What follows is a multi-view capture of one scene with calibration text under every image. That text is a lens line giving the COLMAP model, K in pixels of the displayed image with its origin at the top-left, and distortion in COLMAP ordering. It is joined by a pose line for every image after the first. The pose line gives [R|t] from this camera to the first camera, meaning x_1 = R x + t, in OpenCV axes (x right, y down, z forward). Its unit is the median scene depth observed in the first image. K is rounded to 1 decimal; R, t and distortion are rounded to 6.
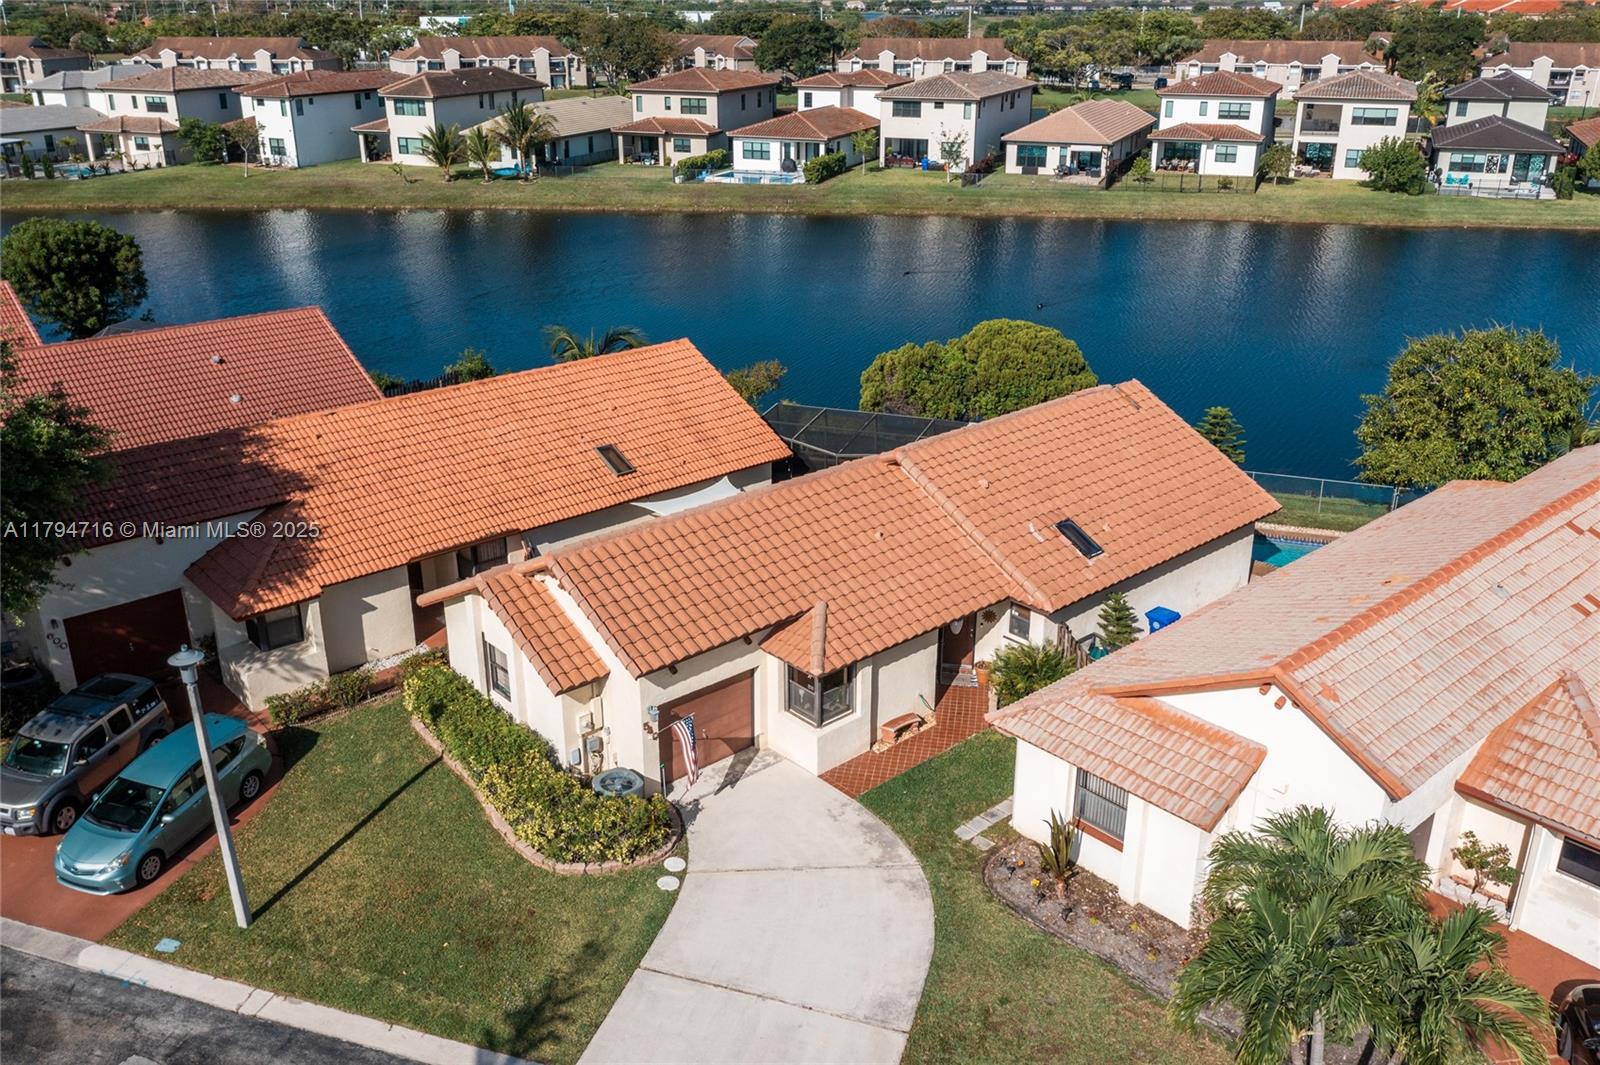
lens RADIAL K [[1368.4, 0, 800.0], [0, 1368.4, 532.5], [0, 0, 1]] dist [-0.006506, 0.001701]
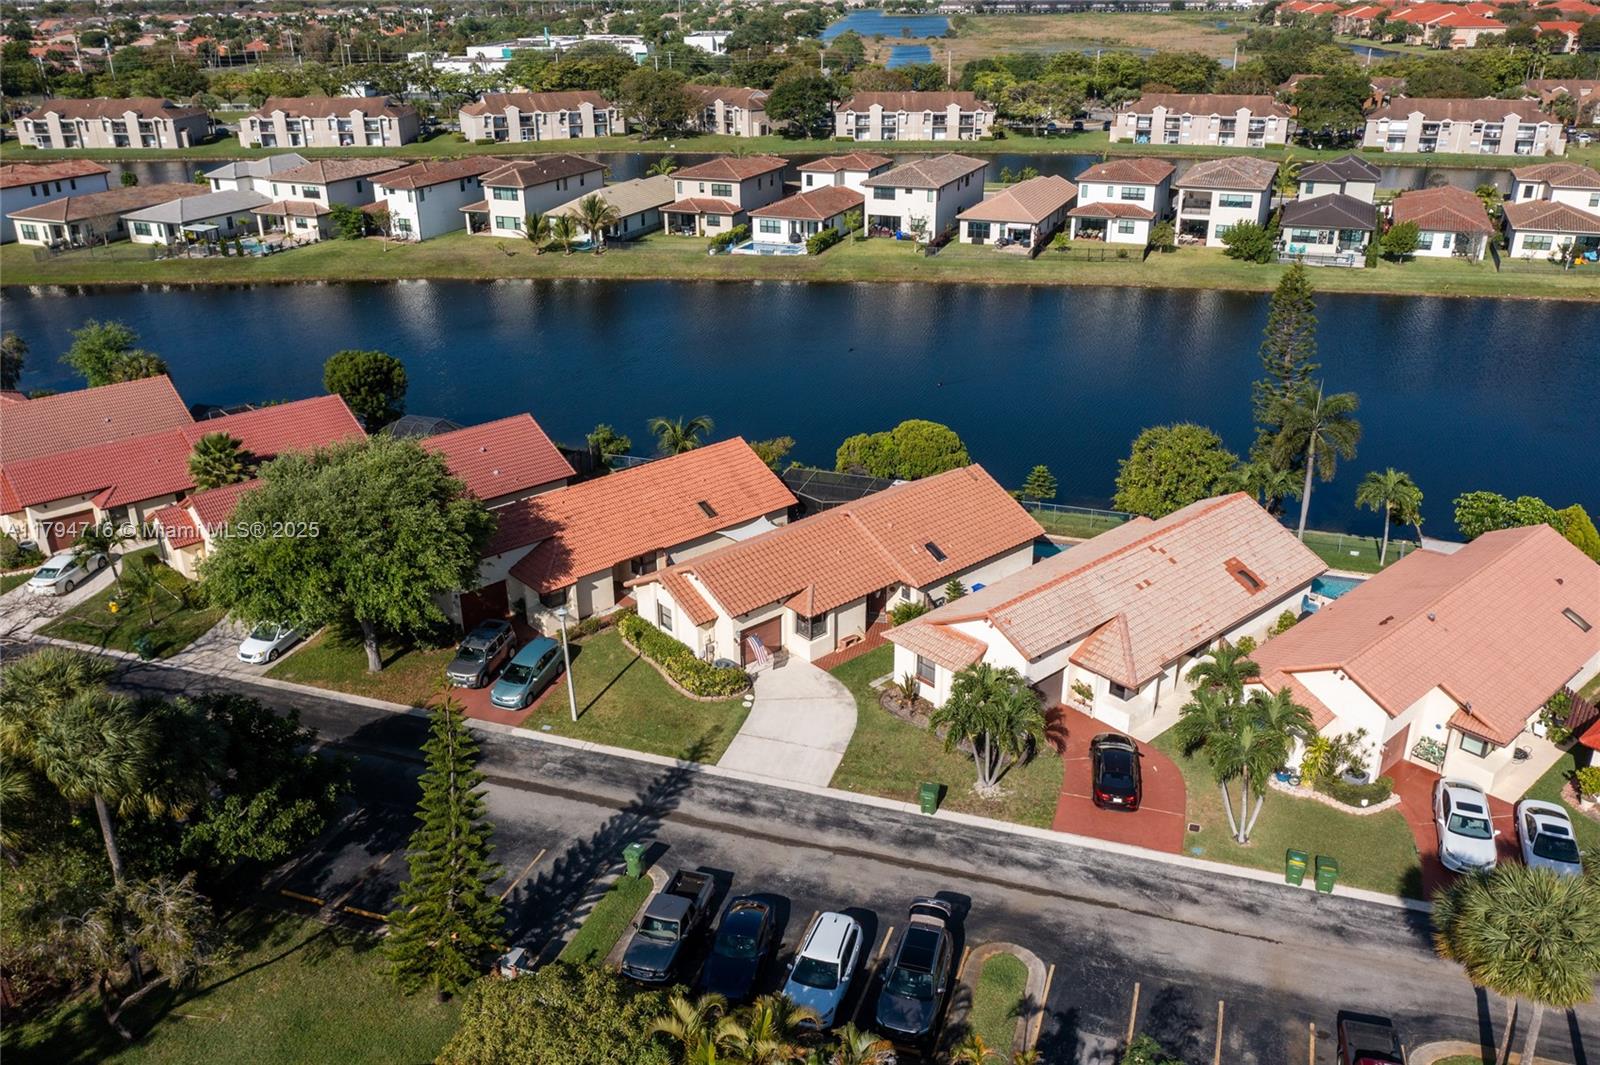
lens RADIAL K [[1291.4, 0, 800.0], [0, 1291.4, 532.5], [0, 0, 1]] dist [0.004126, 0.001111]
pose [[0.999947, -0.007831, -0.006646, 0.002920], [0.008029, 0.999506, 0.030392, -0.024387], [0.006405, -0.030443, 0.999516, -0.273558]]
